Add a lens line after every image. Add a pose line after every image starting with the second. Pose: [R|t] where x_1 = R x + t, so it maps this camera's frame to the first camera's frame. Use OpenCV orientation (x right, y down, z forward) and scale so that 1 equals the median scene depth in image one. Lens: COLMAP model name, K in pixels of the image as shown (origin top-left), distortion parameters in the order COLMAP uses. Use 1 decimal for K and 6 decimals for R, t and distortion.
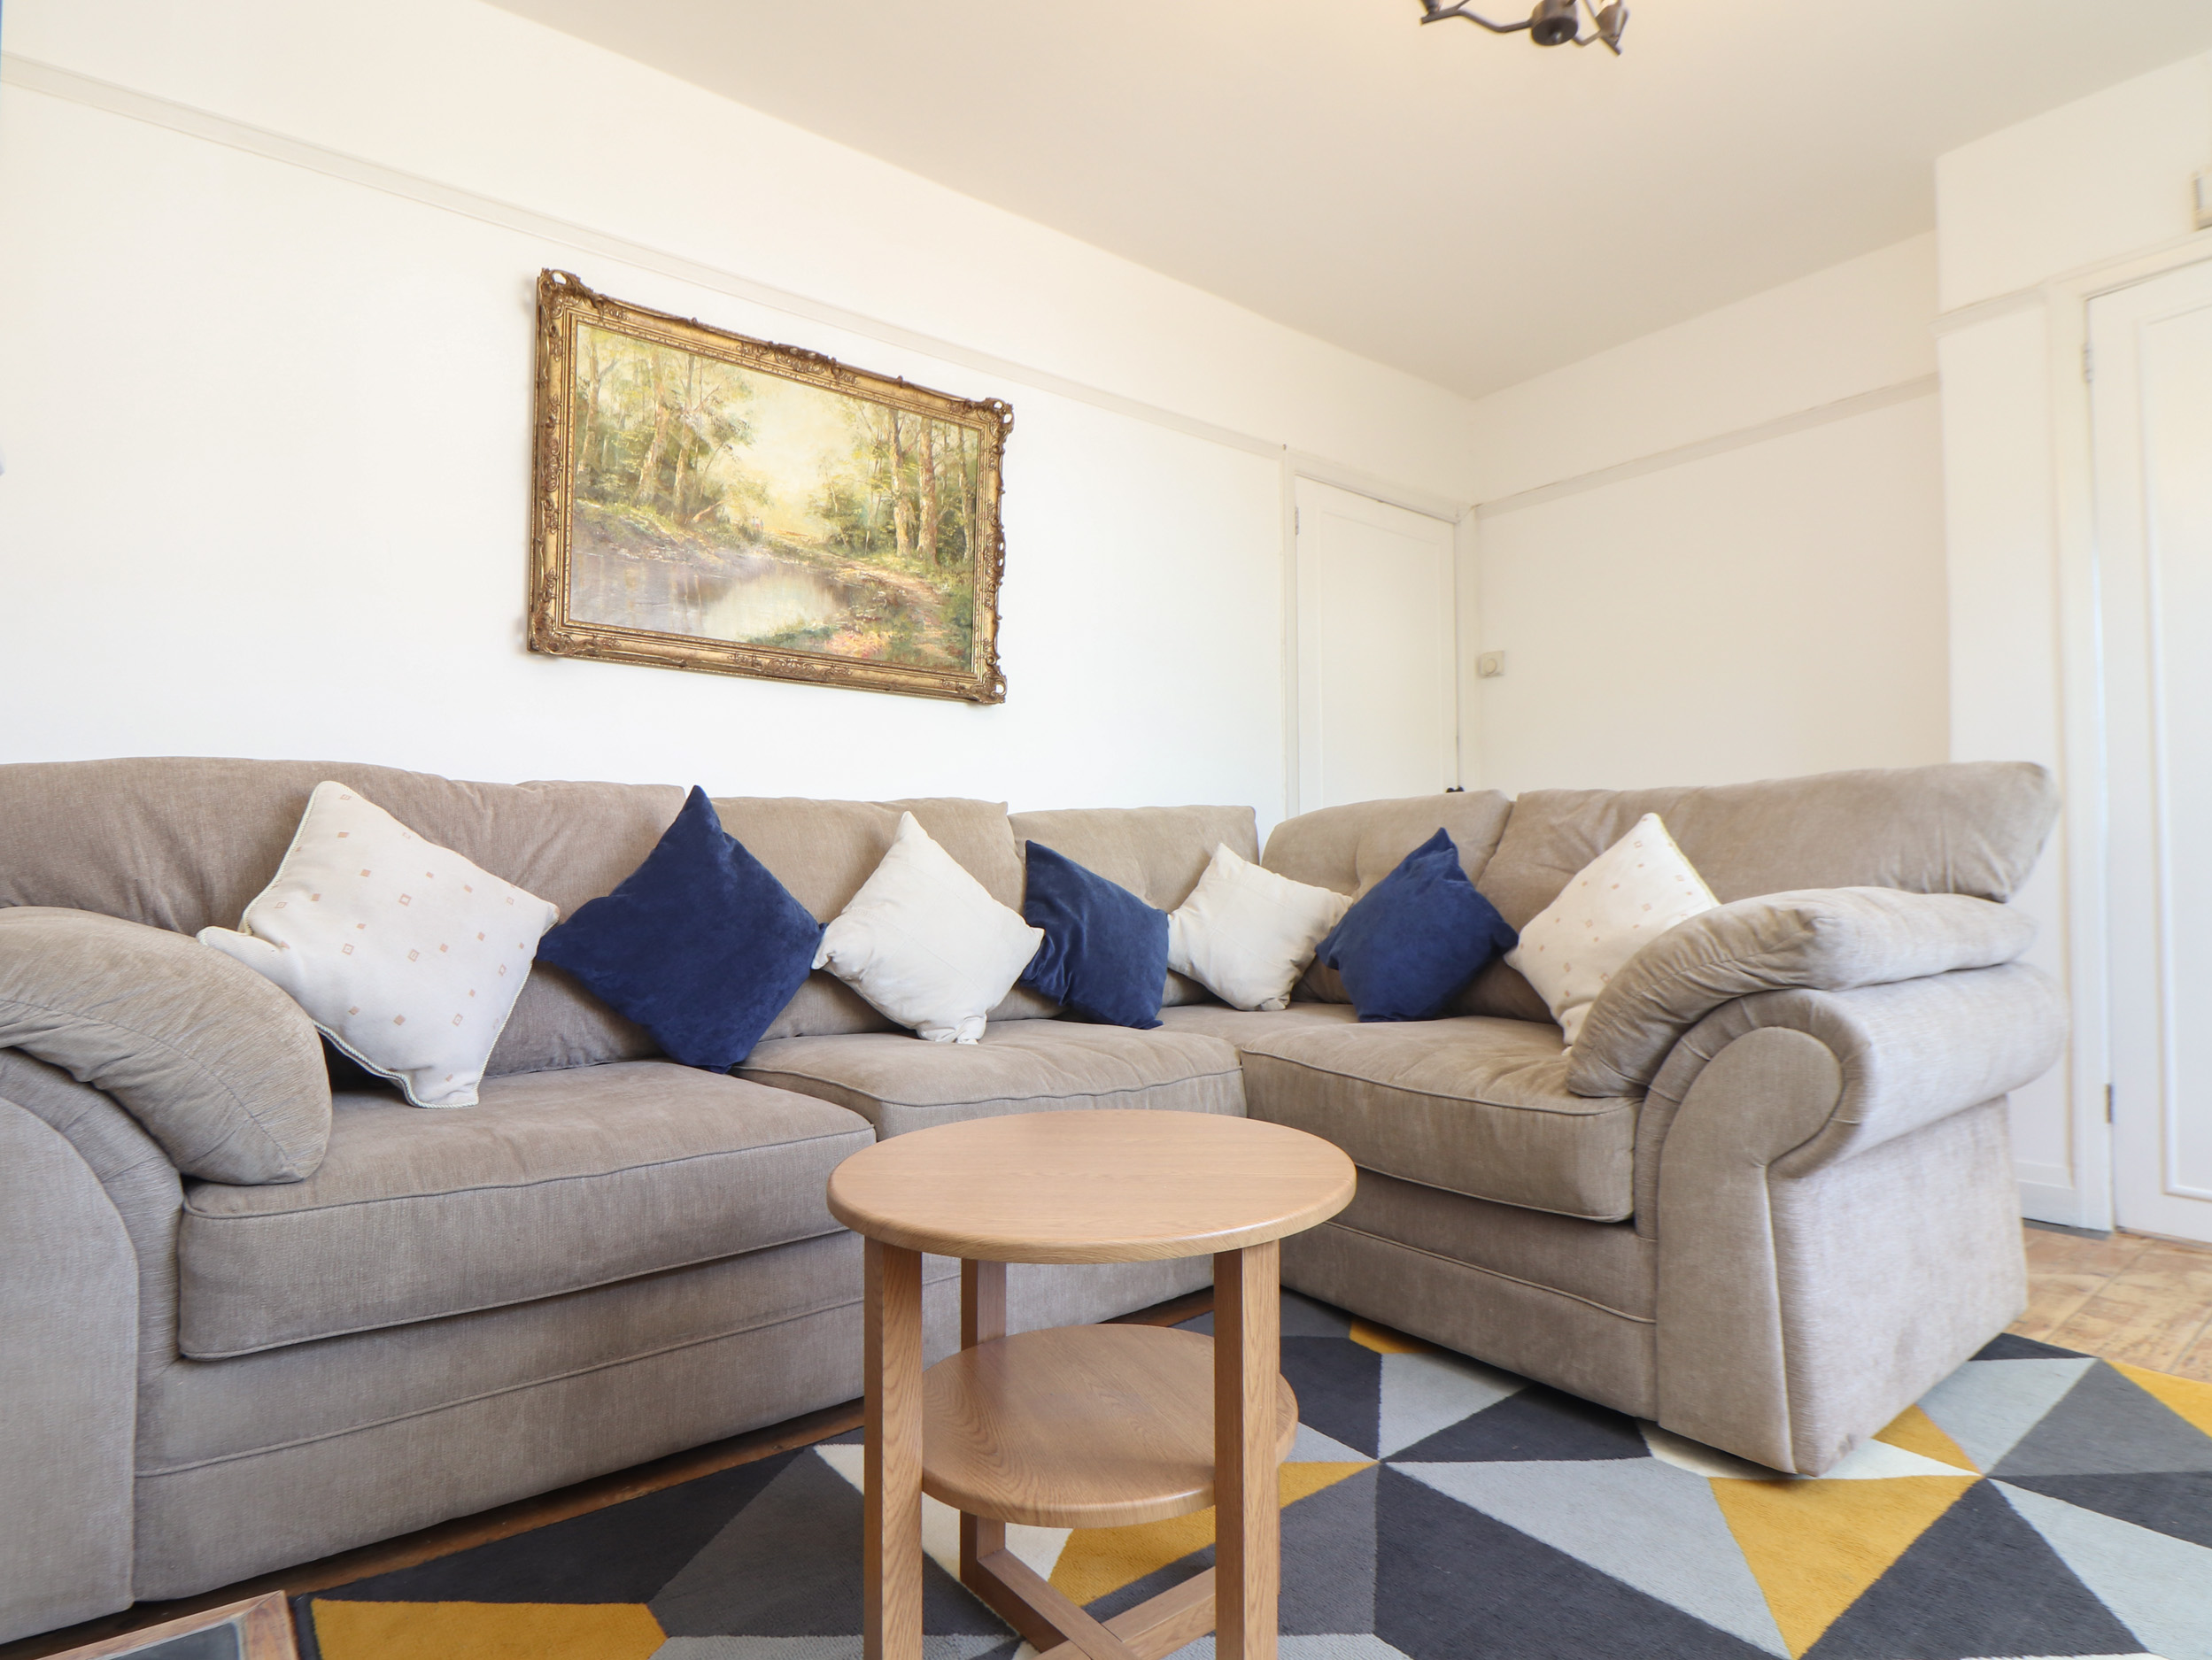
lens RADIAL K [[1114.6, 0, 1097.6], [0, 1114.6, 849.9], [0, 0, 1]] dist [0.000997, -0.012845]
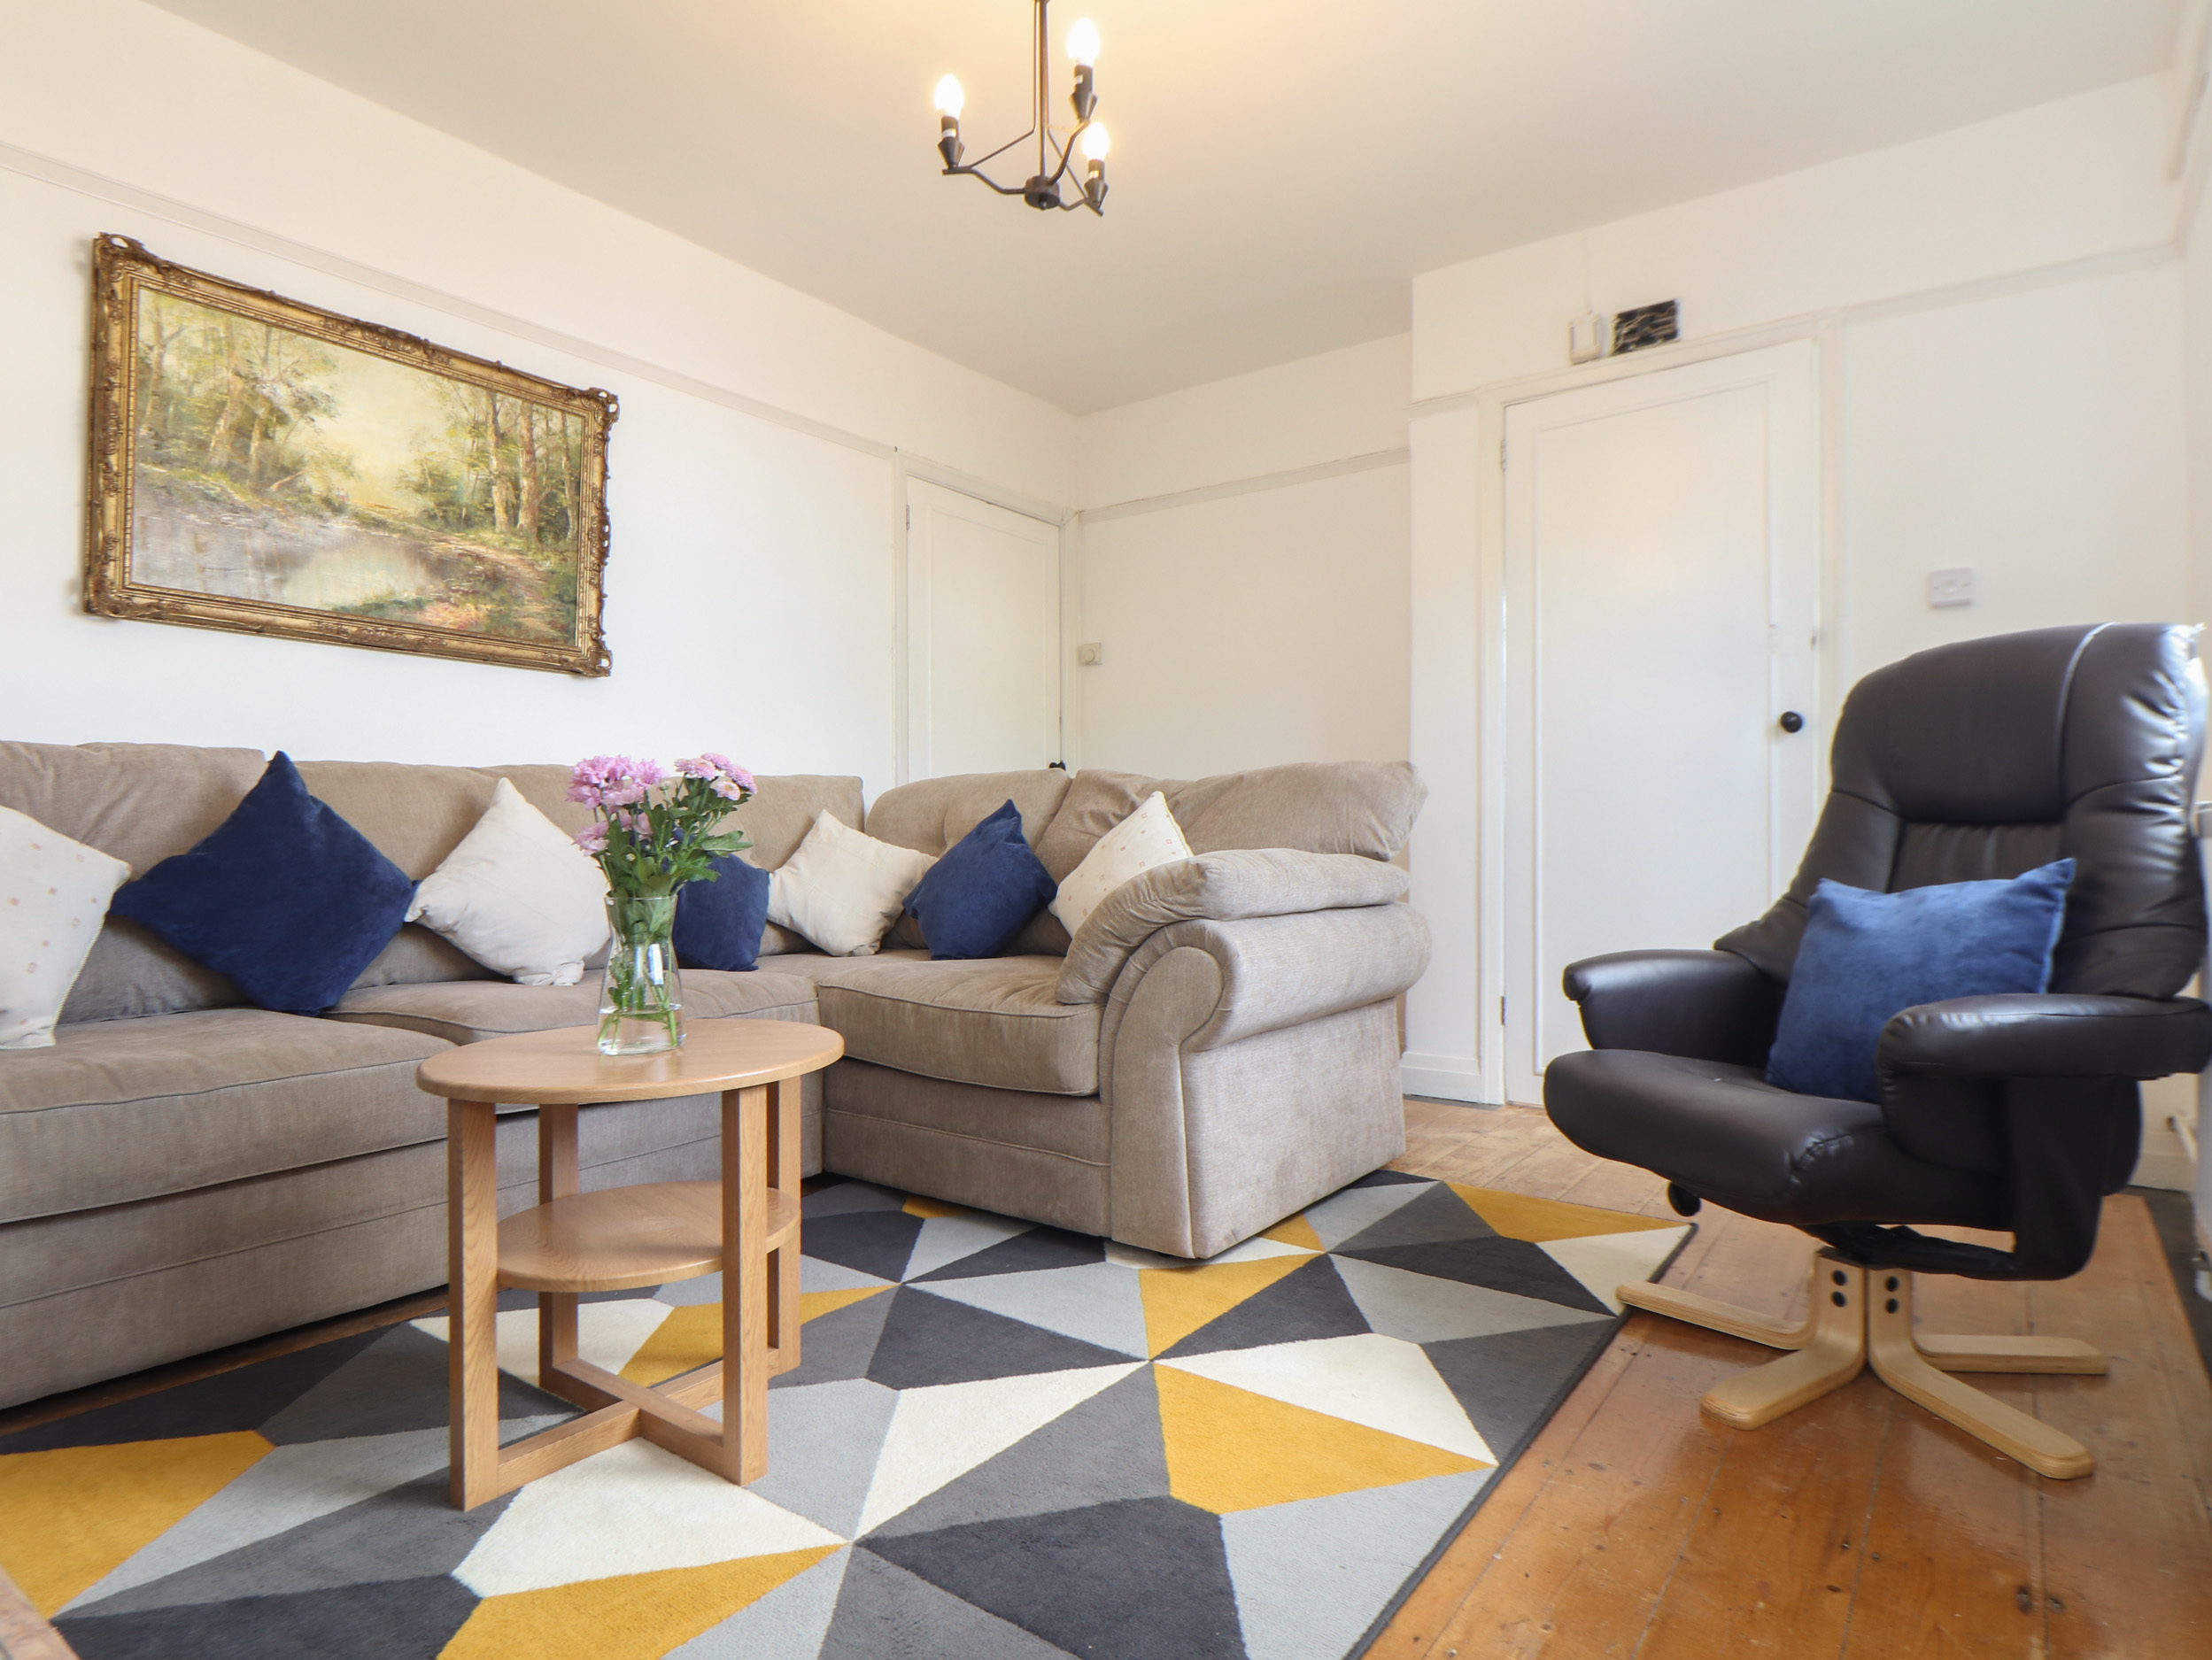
lens RADIAL K [[1192.5, 0, 1163.9], [0, 1192.5, 849.2], [0, 0, 1]] dist [0.003961, -0.013987]
pose [[0.951027, 0.002225, 0.309098, 0.089840], [-0.011488, 0.999538, 0.028151, -0.005492], [-0.308893, -0.030323, 0.950613, -0.335637]]
